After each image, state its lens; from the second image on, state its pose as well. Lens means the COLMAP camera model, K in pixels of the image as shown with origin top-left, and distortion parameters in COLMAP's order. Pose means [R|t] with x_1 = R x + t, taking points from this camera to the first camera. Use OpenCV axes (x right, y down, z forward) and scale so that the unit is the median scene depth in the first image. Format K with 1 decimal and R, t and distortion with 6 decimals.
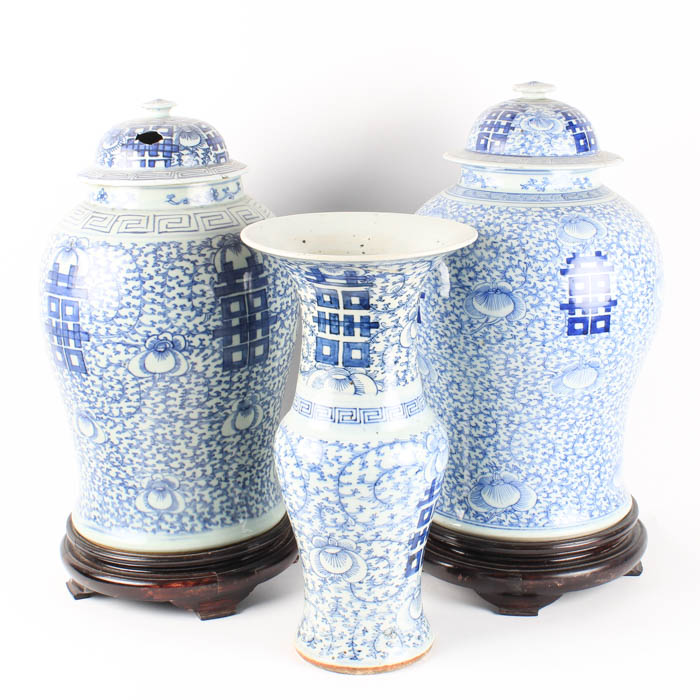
lens RADIAL K [[1566.4, 0, 405.9], [0, 1566.4, 342.2], [0, 0, 1]] dist [-0.094385, 0.000000]
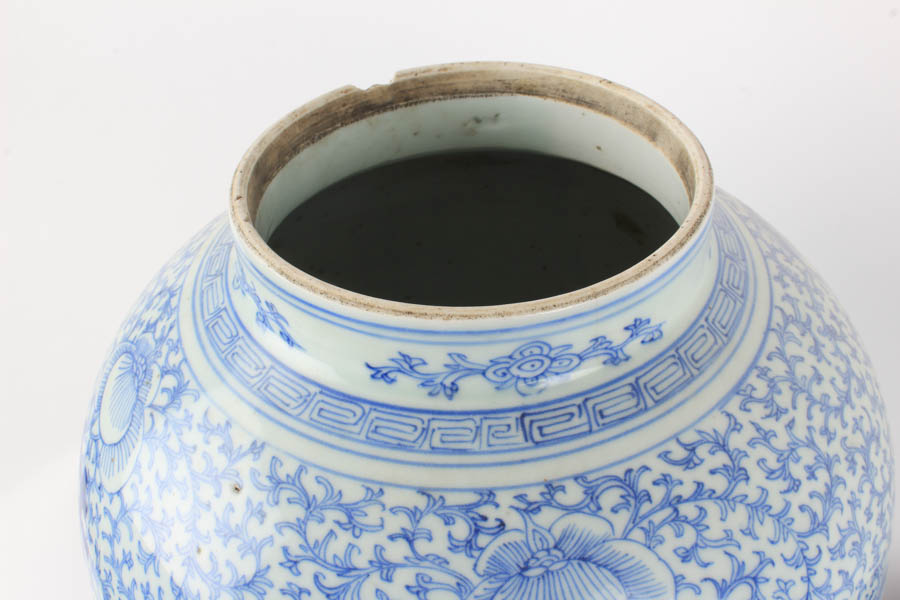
lens RADIAL K [[1101.6, 0, 453.8], [0, 1101.6, 298.6], [0, 0, 1]] dist [-0.066746, 0.000000]
pose [[0.978206, 0.088519, -0.187825, 0.122790], [-0.000917, 0.906409, 0.422400, -0.191065], [0.207637, -0.413021, 0.886736, 0.853735]]
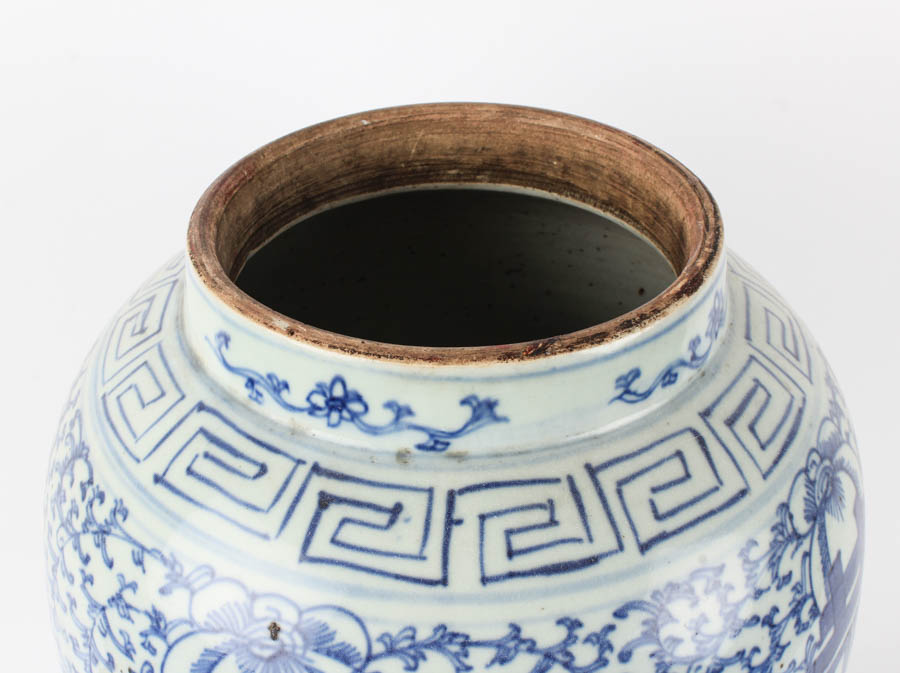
lens RADIAL K [[1348.4, 0, 446.6], [0, 1348.4, 338.6], [0, 0, 1]] dist [-0.058874, 0.000000]
pose [[0.932650, -0.199684, 0.300485, -0.244372], [0.084626, 0.930711, 0.355832, -0.181613], [-0.350718, -0.306438, 0.884925, 0.811898]]
